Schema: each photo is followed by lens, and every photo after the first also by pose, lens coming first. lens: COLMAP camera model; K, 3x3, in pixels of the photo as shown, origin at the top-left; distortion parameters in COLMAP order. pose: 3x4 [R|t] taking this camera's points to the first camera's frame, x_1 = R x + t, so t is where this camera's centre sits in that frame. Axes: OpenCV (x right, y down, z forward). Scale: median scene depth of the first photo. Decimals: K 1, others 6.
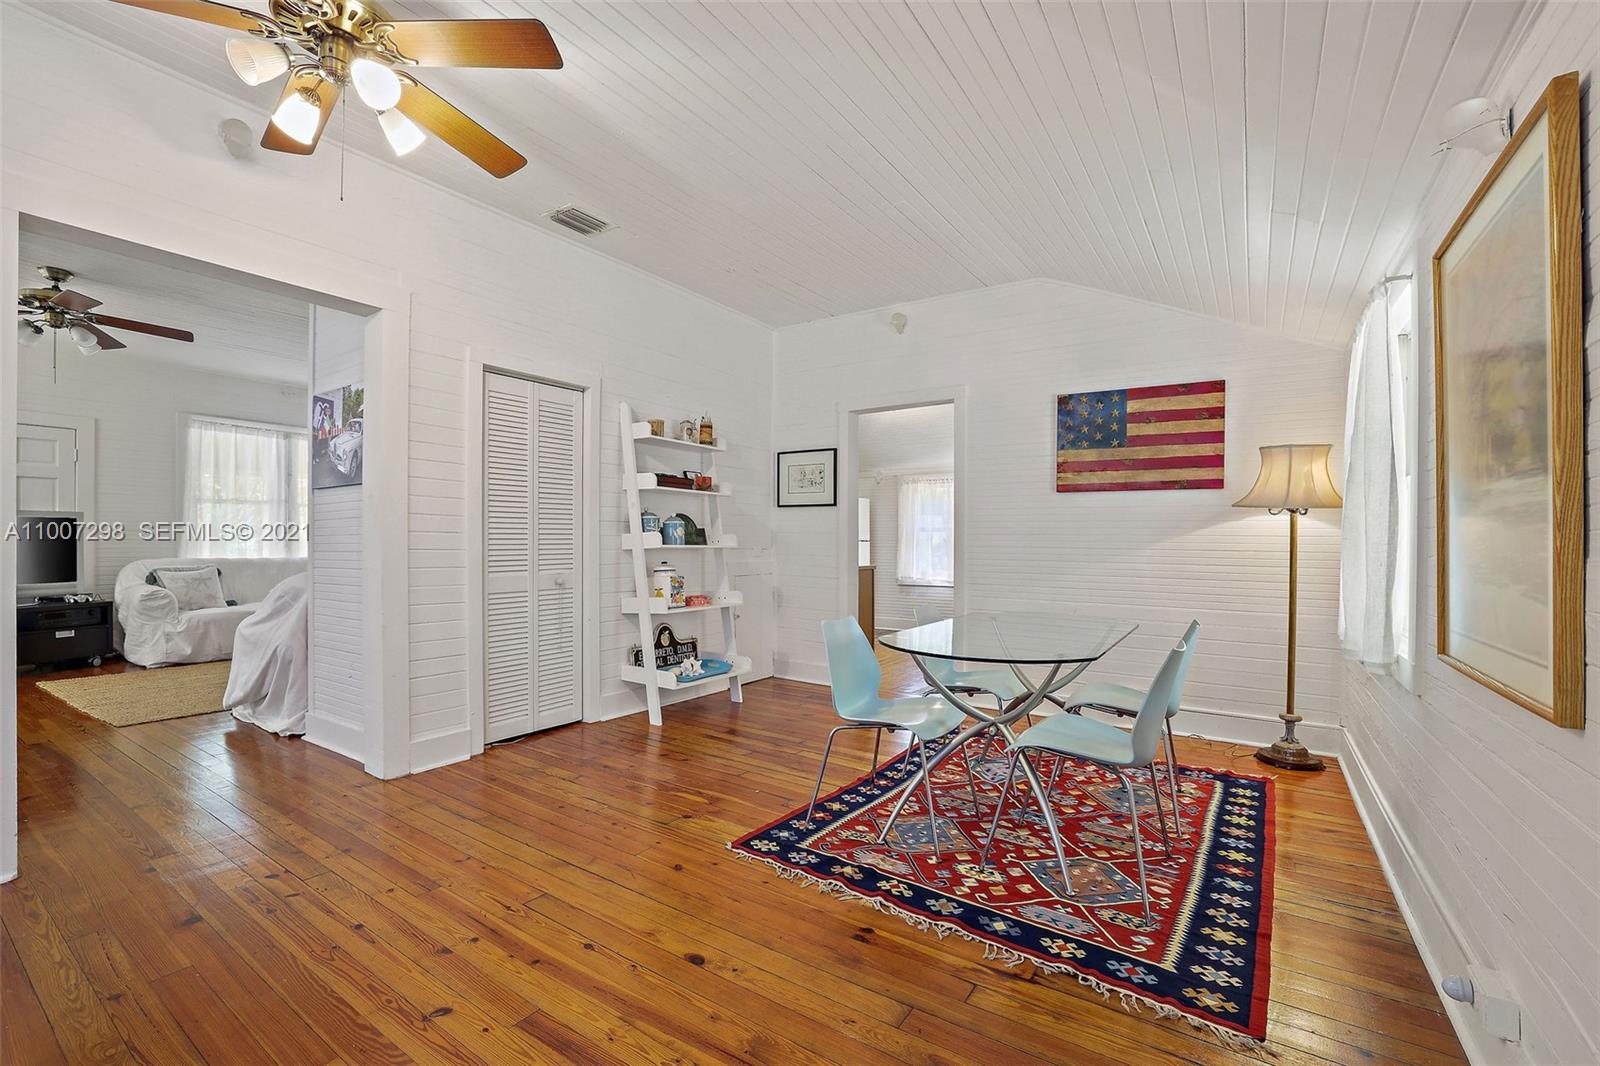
lens RADIAL K [[662.7, 0, 795.1], [0, 662.7, 539.6], [0, 0, 1]] dist [-0.018684, 0.004119]
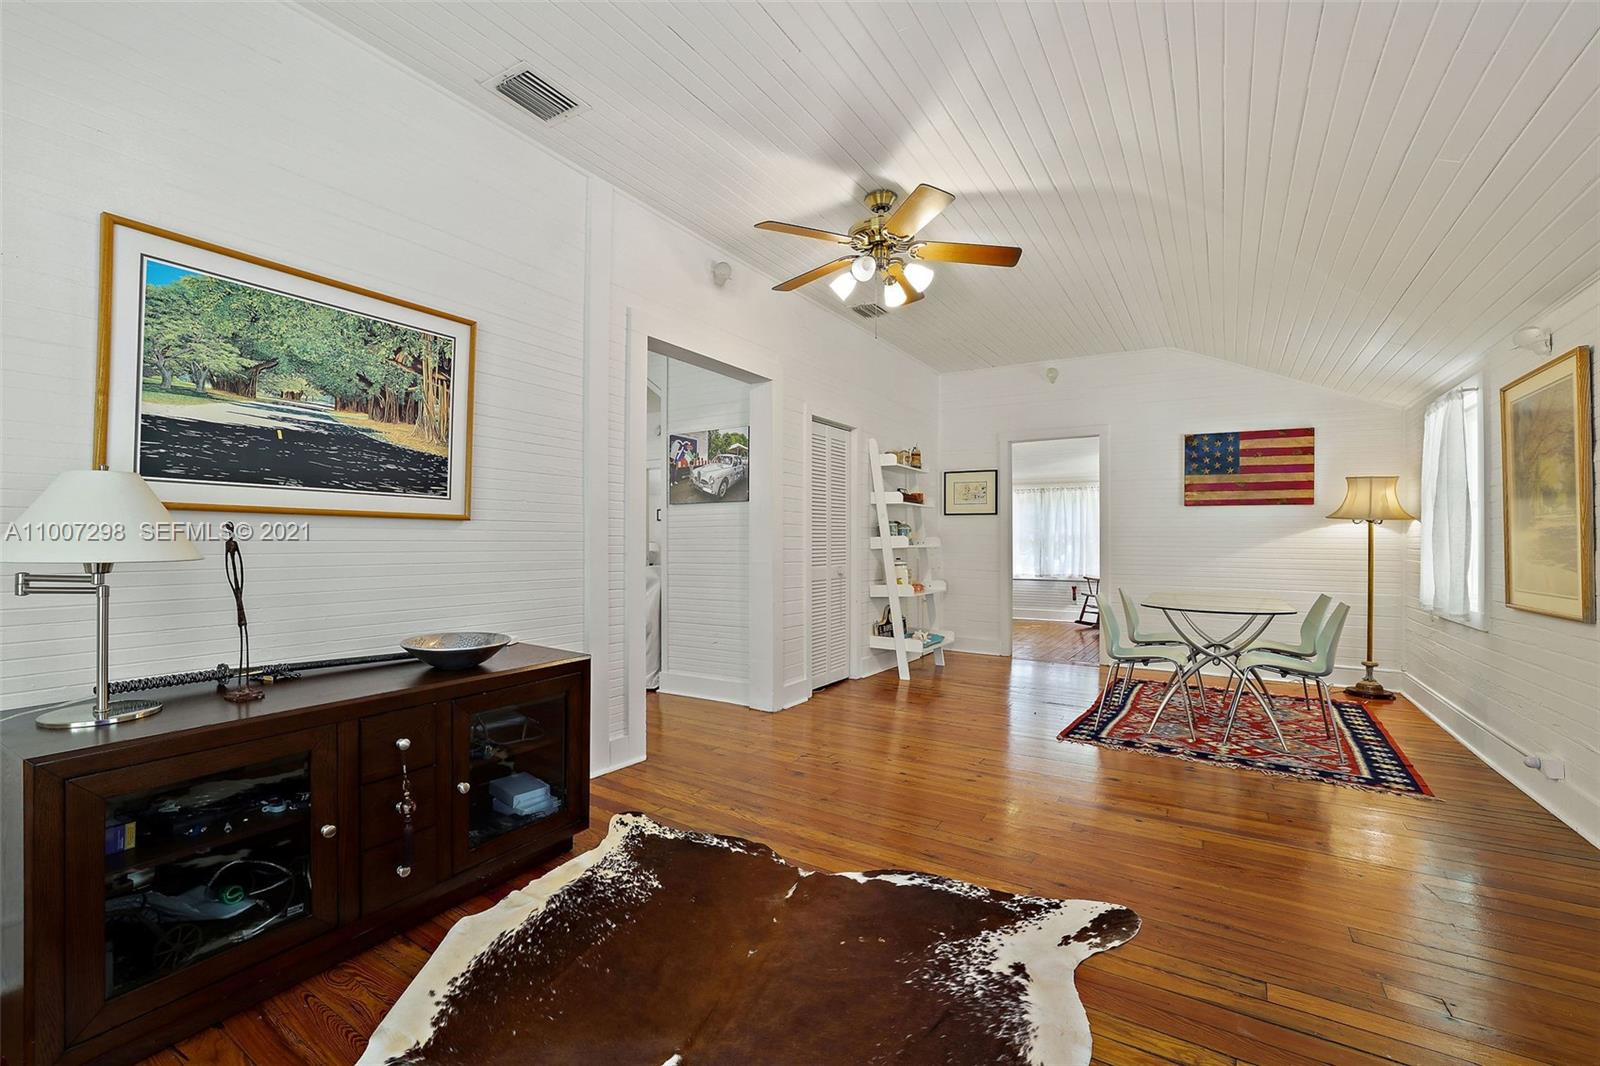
lens RADIAL K [[662.7, 0, 797.9], [0, 662.7, 532.0], [0, 0, 1]] dist [-0.018684, 0.004119]
pose [[0.999205, 0.000040, 0.039874, -0.539754], [0.000434, 0.999929, -0.011894, -0.003524], [-0.039872, 0.011901, 0.999134, -0.379470]]
